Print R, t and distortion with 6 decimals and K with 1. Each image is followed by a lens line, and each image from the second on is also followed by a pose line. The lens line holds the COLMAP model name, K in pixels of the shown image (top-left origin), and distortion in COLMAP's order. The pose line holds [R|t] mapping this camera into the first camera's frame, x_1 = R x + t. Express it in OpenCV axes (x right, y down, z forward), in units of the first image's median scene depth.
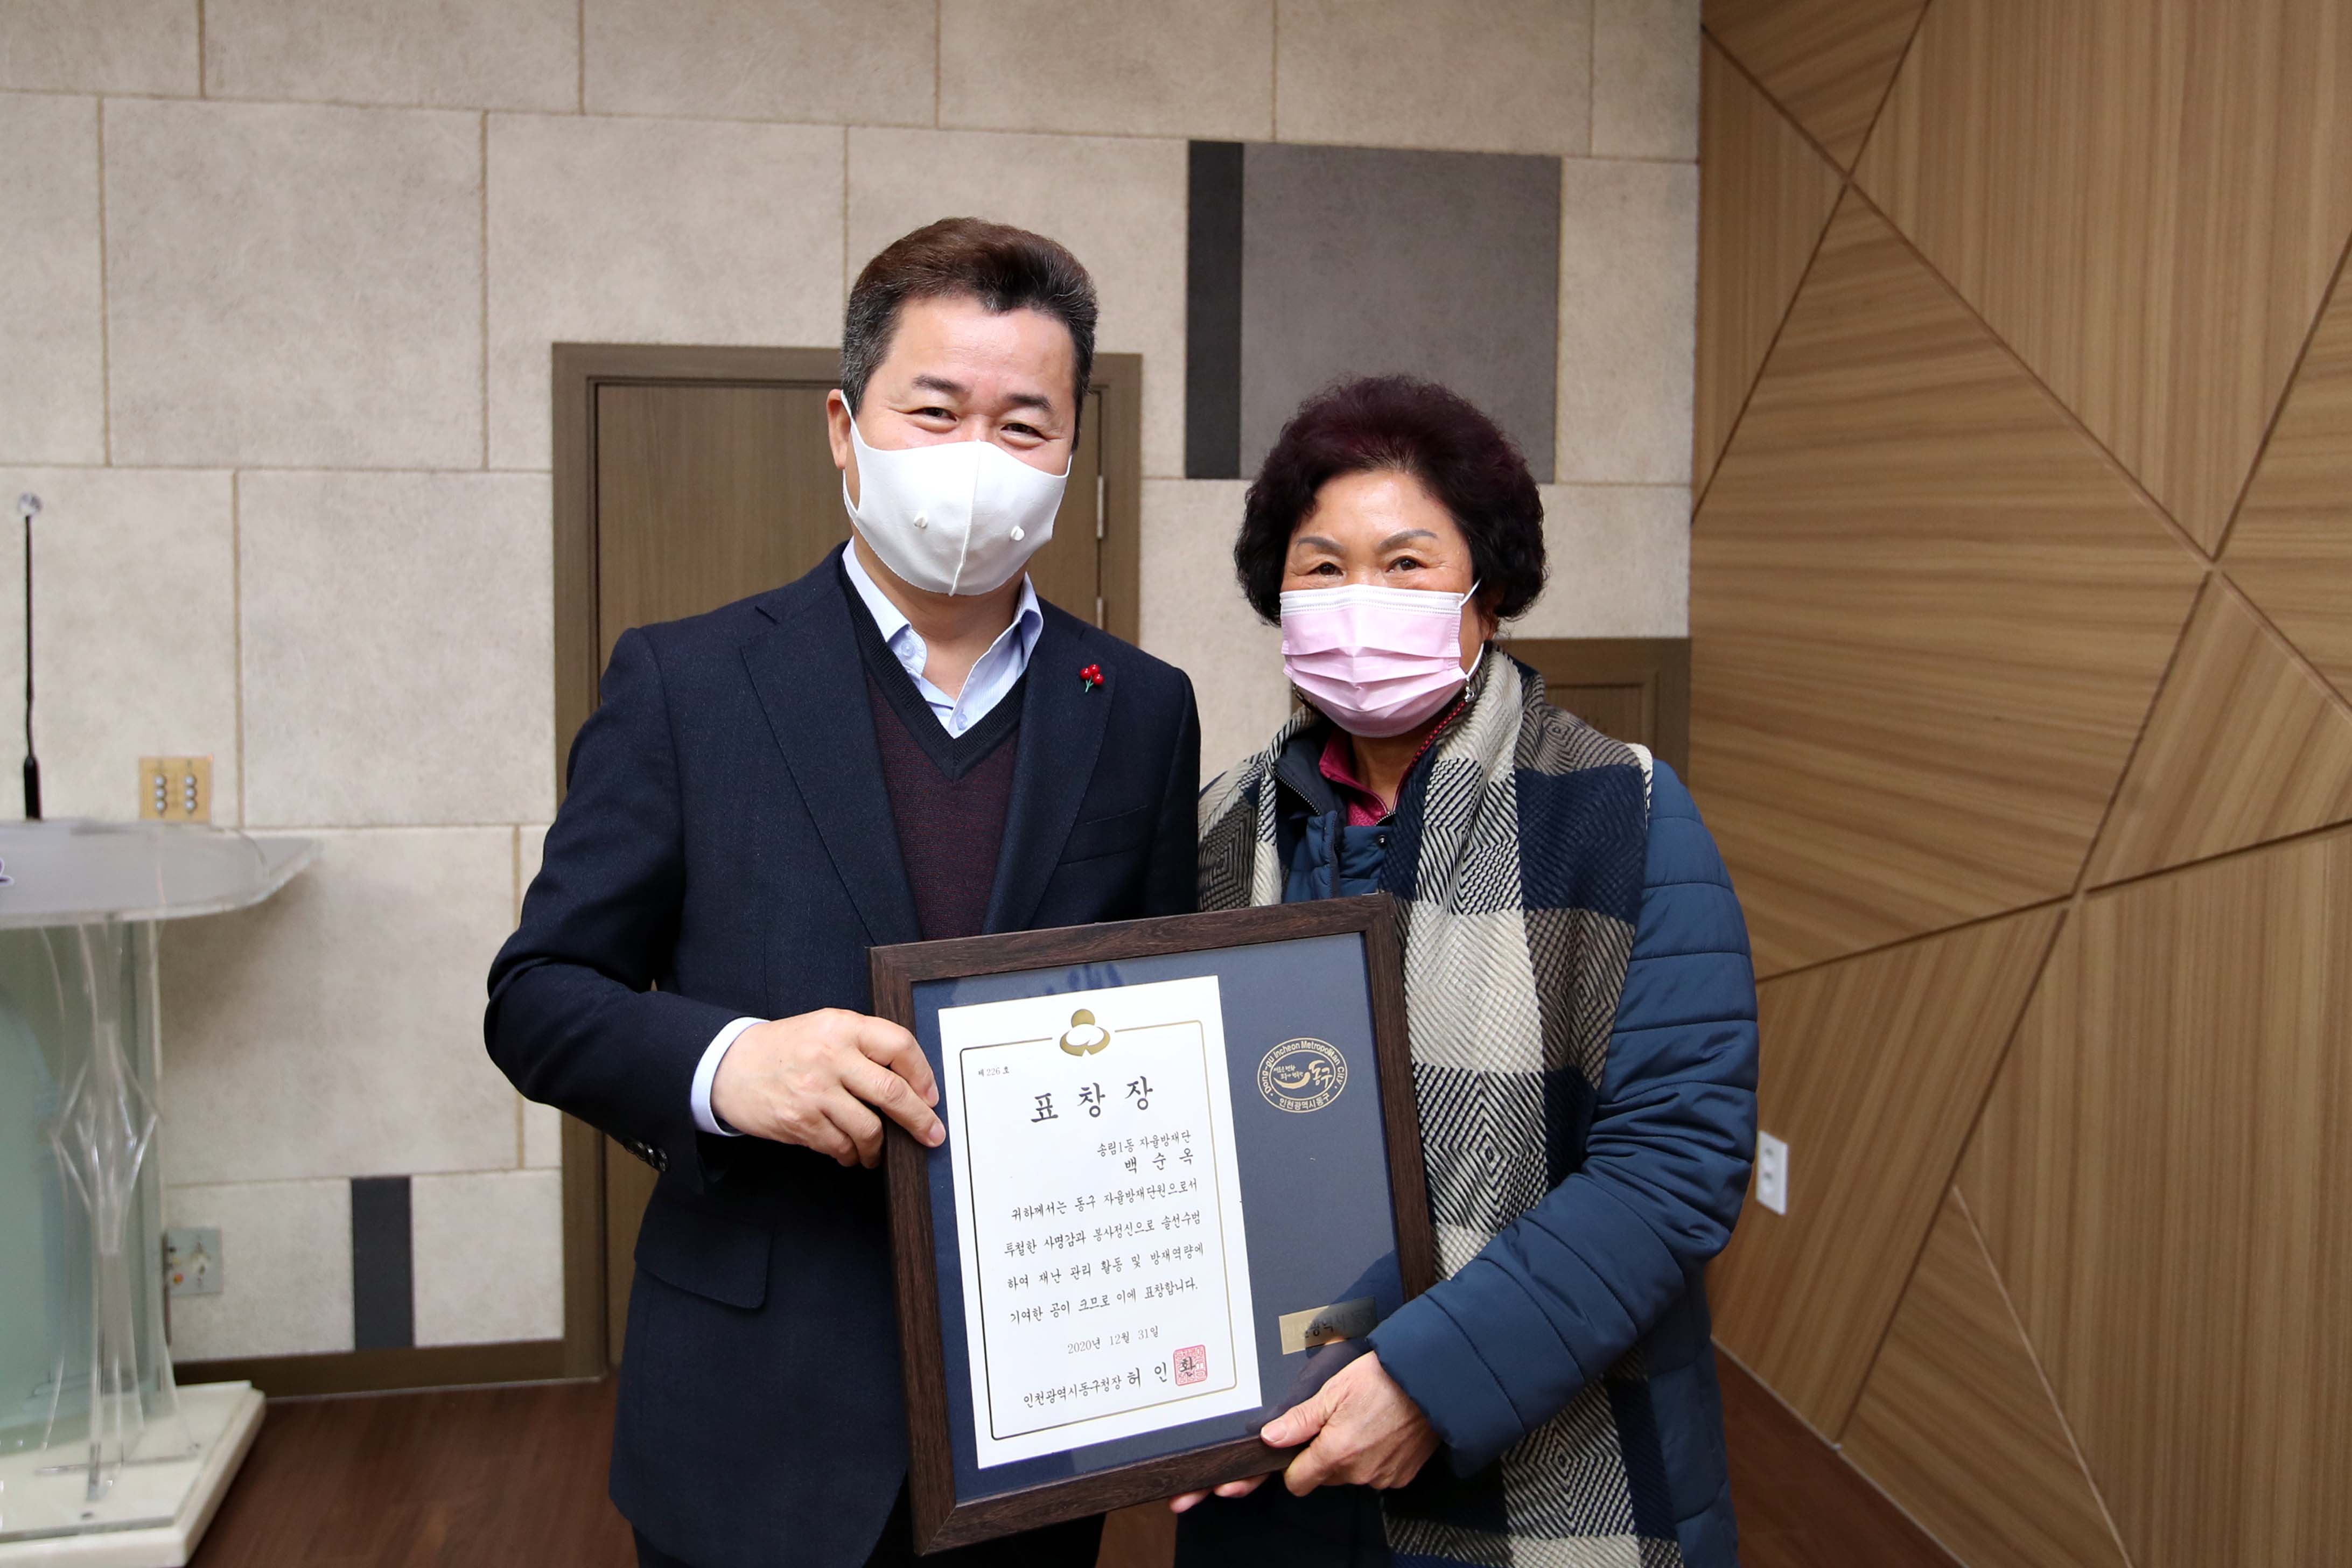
lens RADIAL K [[1861.0, 0, 1127.8], [0, 1861.0, 623.4], [0, 0, 1]] dist [-0.037990, 0.058106]
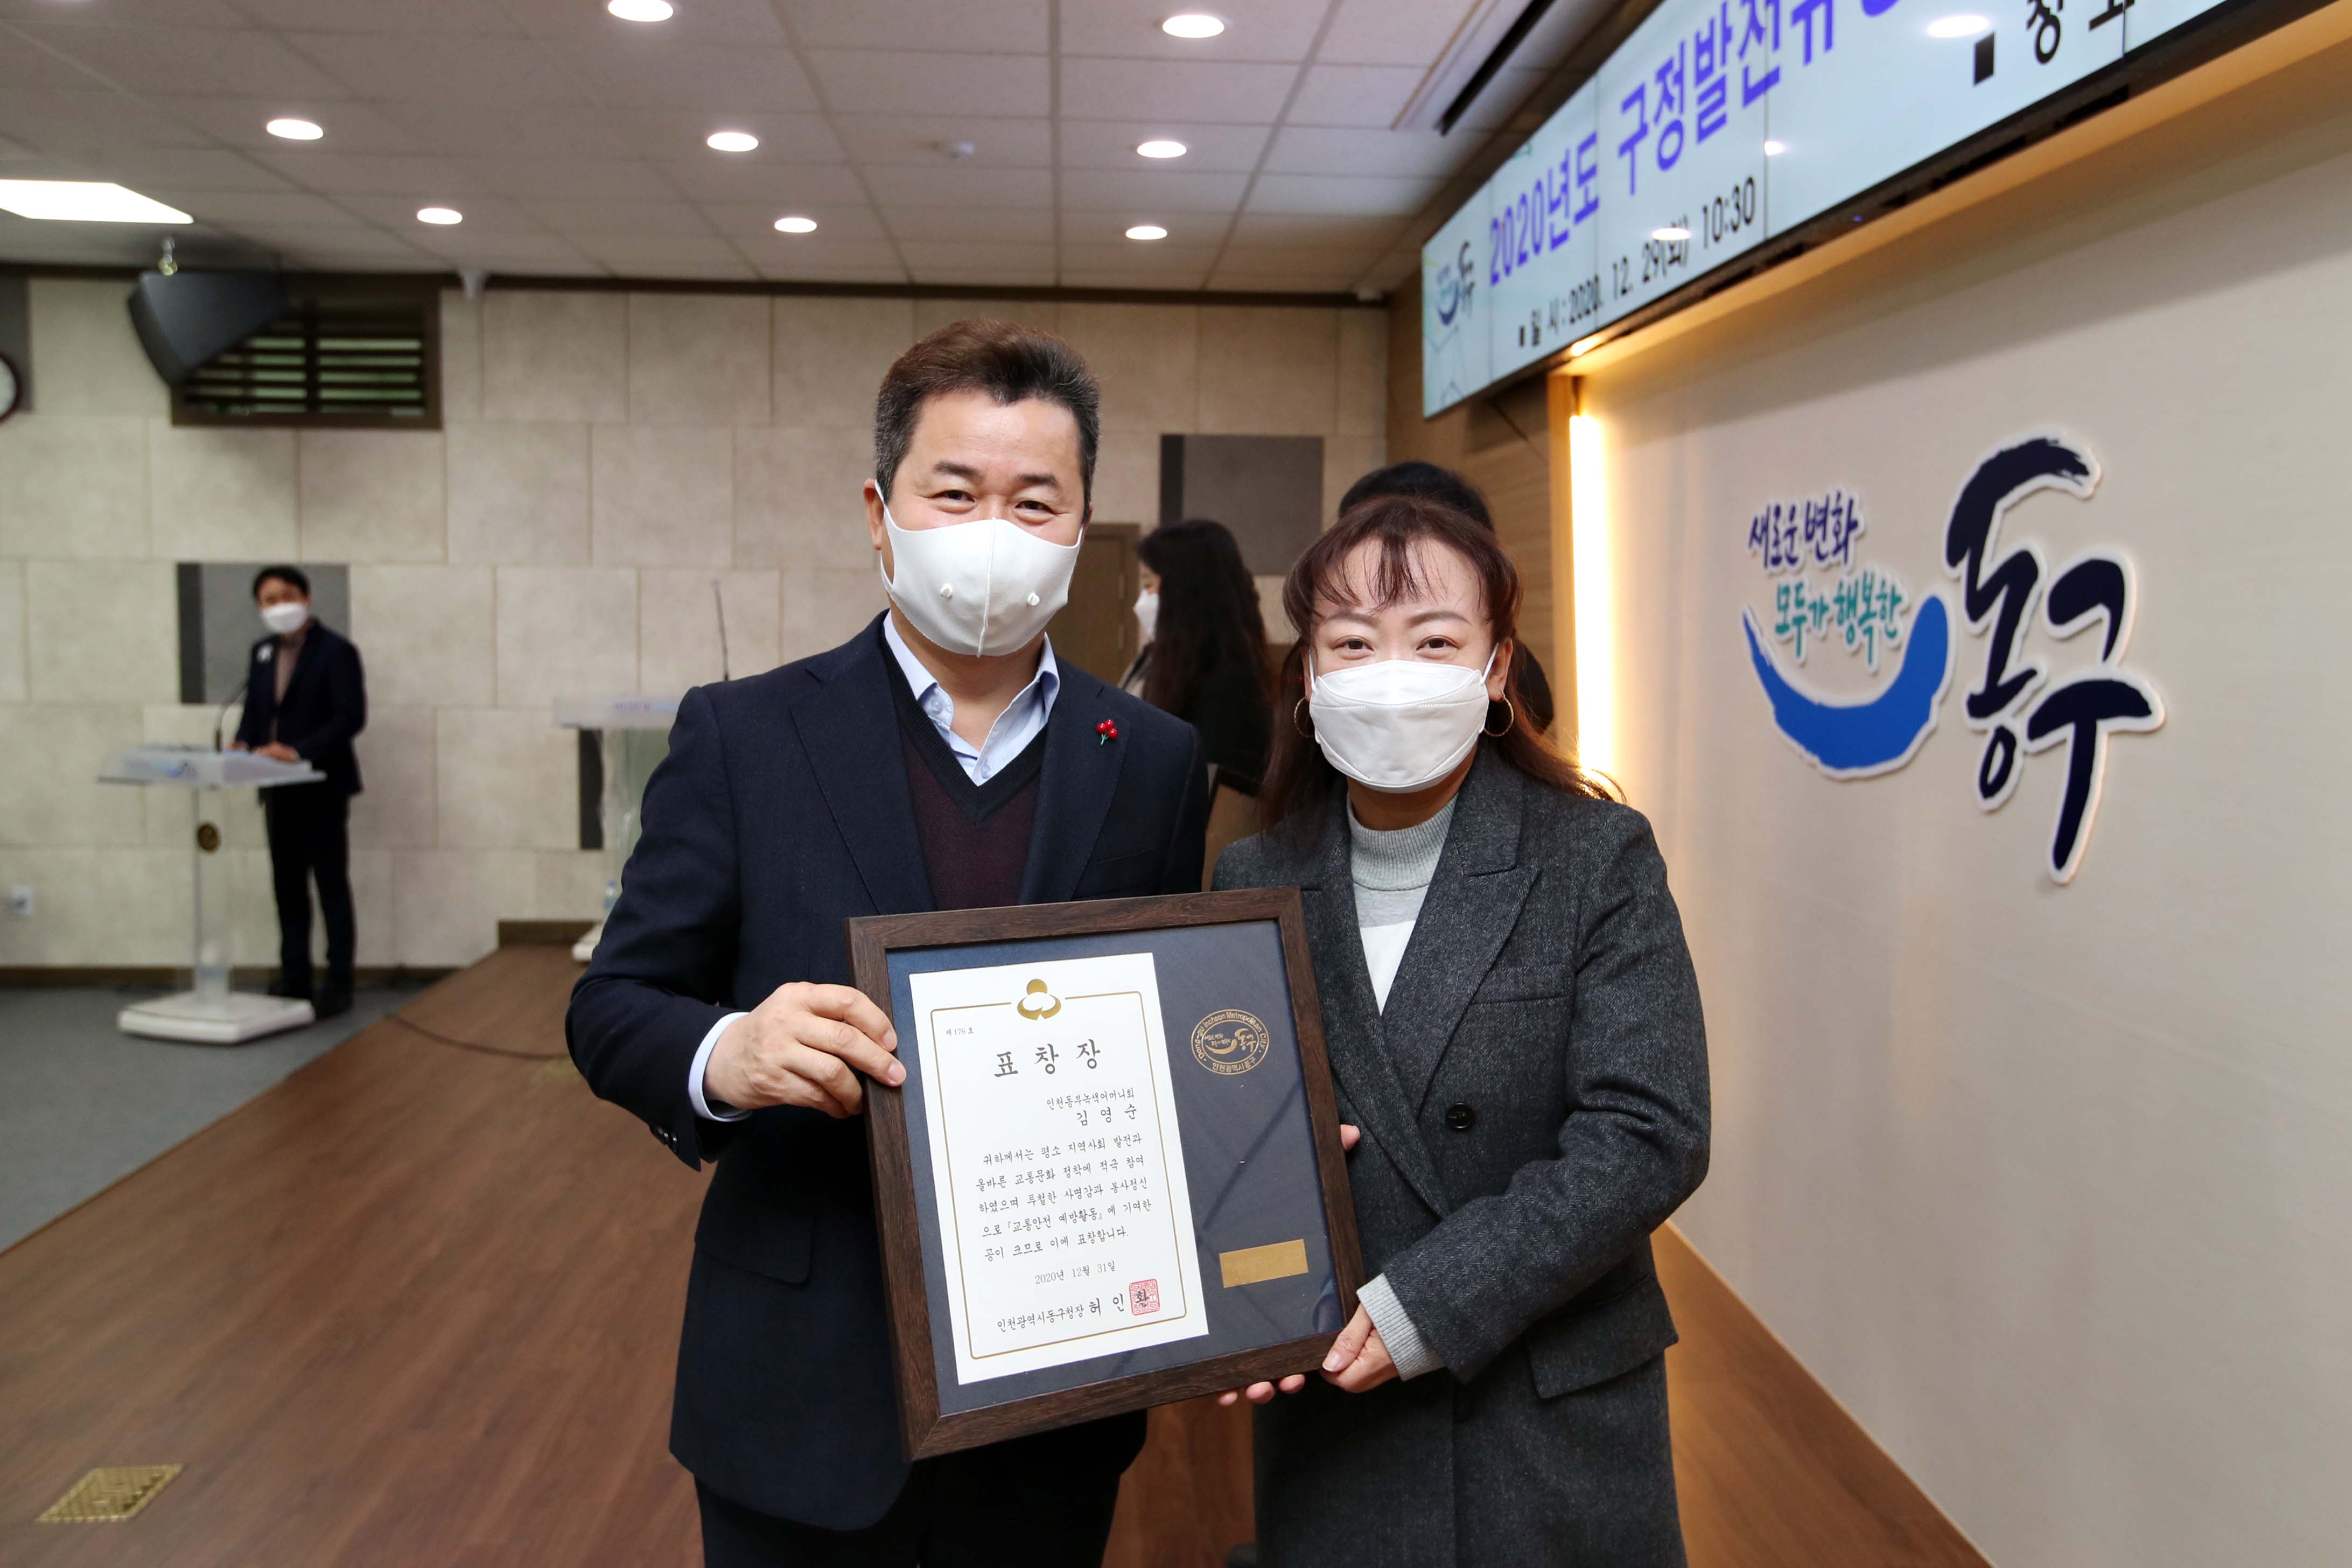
lens RADIAL K [[1790.9, 0, 1188.2], [0, 1790.9, 733.1], [0, 0, 1]] dist [-0.024872, 0.087199]
pose [[0.993944, 0.014465, -0.108934, 0.348271], [-0.012087, 0.999675, 0.022465, 0.078790], [0.109223, -0.021012, 0.993795, -1.394047]]
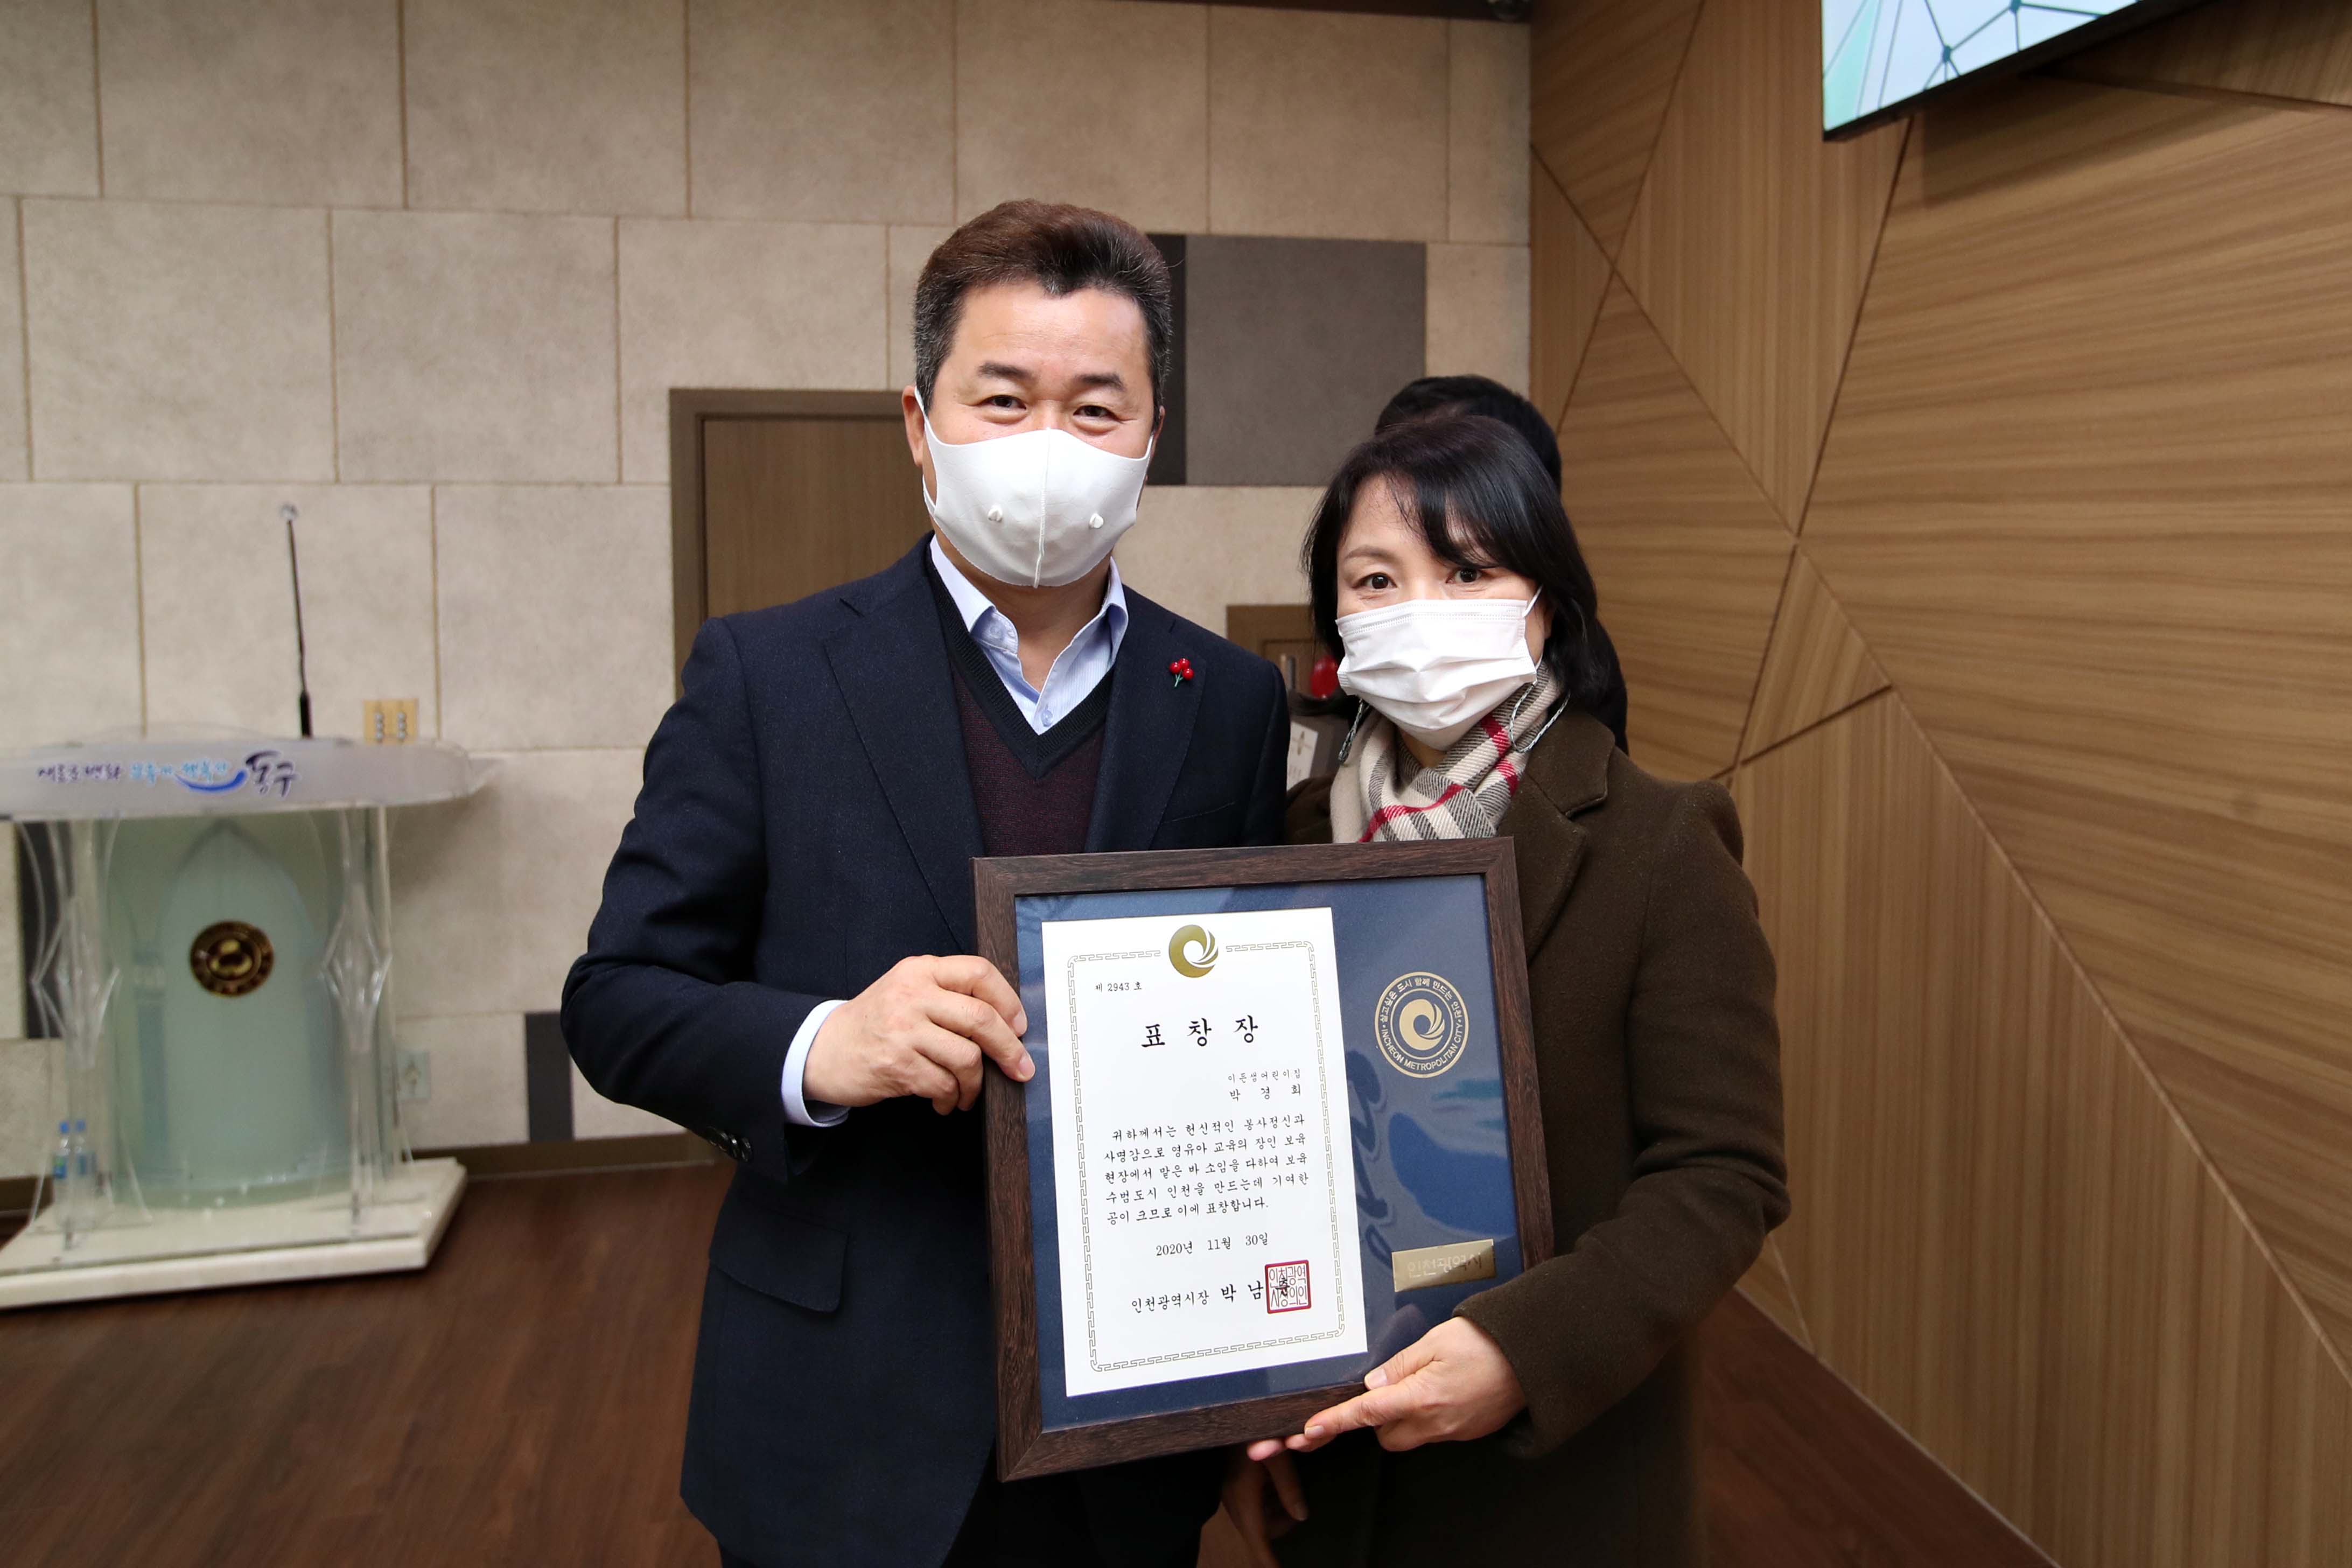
lens RADIAL K [[1761.6, 0, 1239.6], [0, 1761.6, 633.3], [0, 0, 1]] dist [-0.028554, 0.039986]
pose [[0.999197, -0.010727, 0.038614, 0.052463], [0.010381, 0.999904, 0.009151, 0.019010], [-0.038708, -0.008742, 0.999212, -0.293966]]
